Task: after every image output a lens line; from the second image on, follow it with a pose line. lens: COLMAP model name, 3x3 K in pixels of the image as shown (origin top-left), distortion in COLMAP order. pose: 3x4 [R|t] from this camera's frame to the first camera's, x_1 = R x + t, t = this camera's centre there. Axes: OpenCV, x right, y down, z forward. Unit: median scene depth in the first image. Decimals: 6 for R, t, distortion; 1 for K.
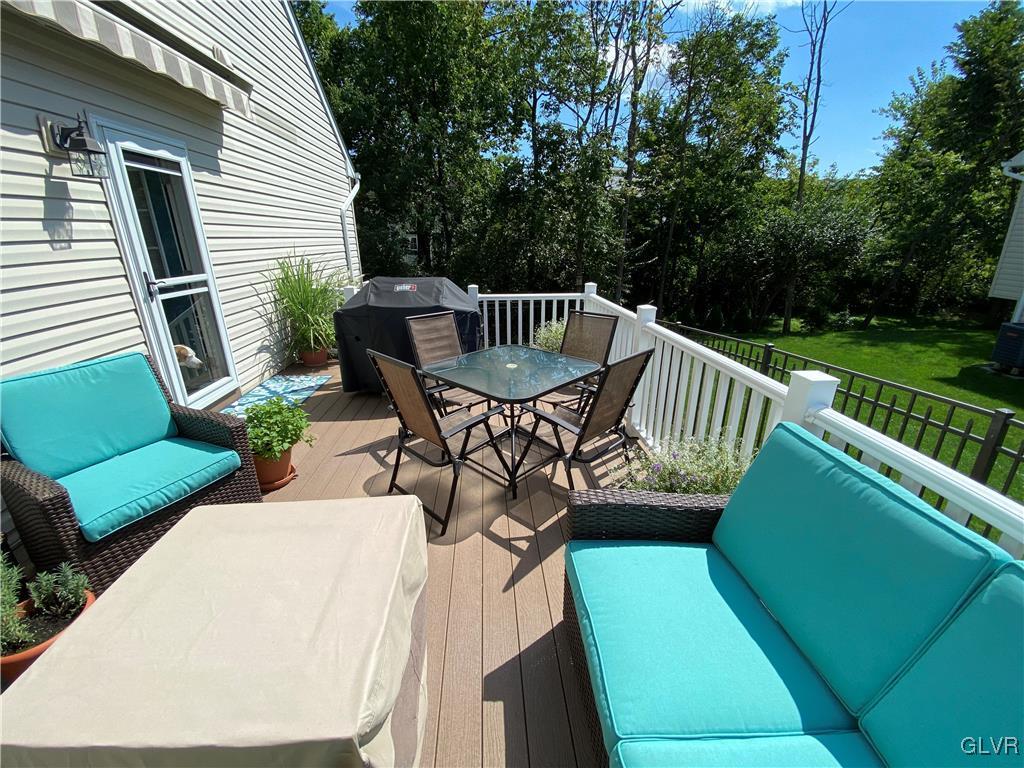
lens RADIAL K [[415.9, 0, 512.0], [0, 415.9, 384.0], [0, 0, 1]] dist [0.024911, -0.023294]
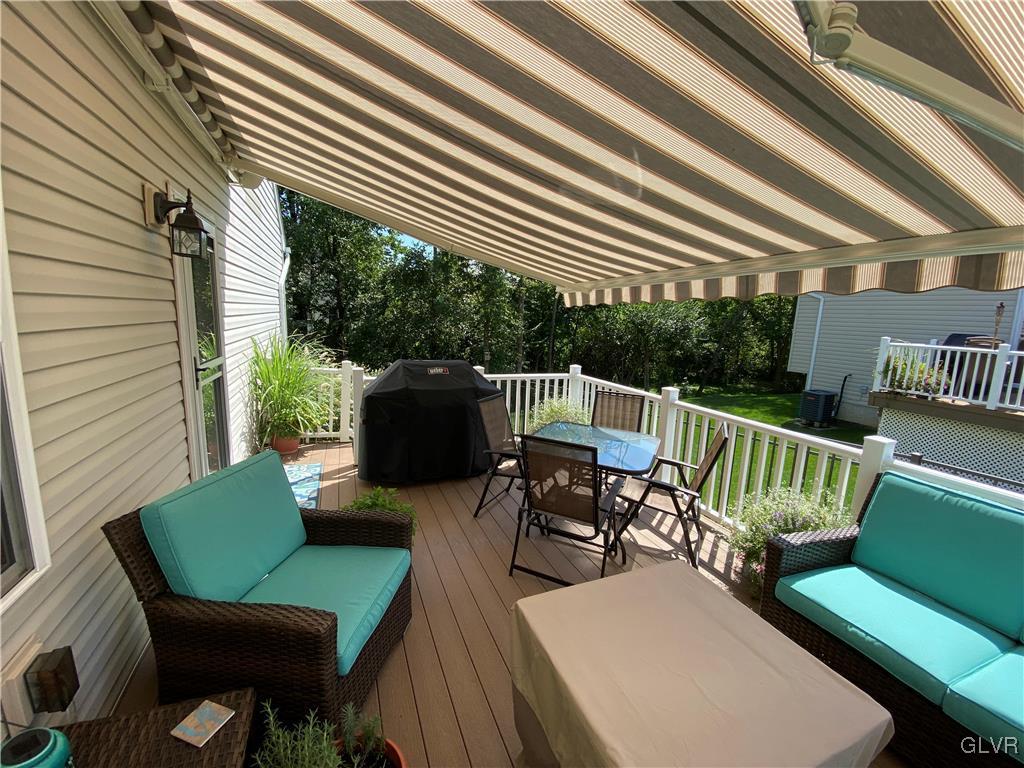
lens RADIAL K [[415.9, 0, 512.0], [0, 415.9, 384.0], [0, 0, 1]] dist [0.024911, -0.023294]
pose [[0.945639, -0.010399, 0.325053, -0.347905], [0.064665, 0.985544, -0.156594, -0.021138], [-0.318726, 0.169101, 0.932641, -0.008745]]
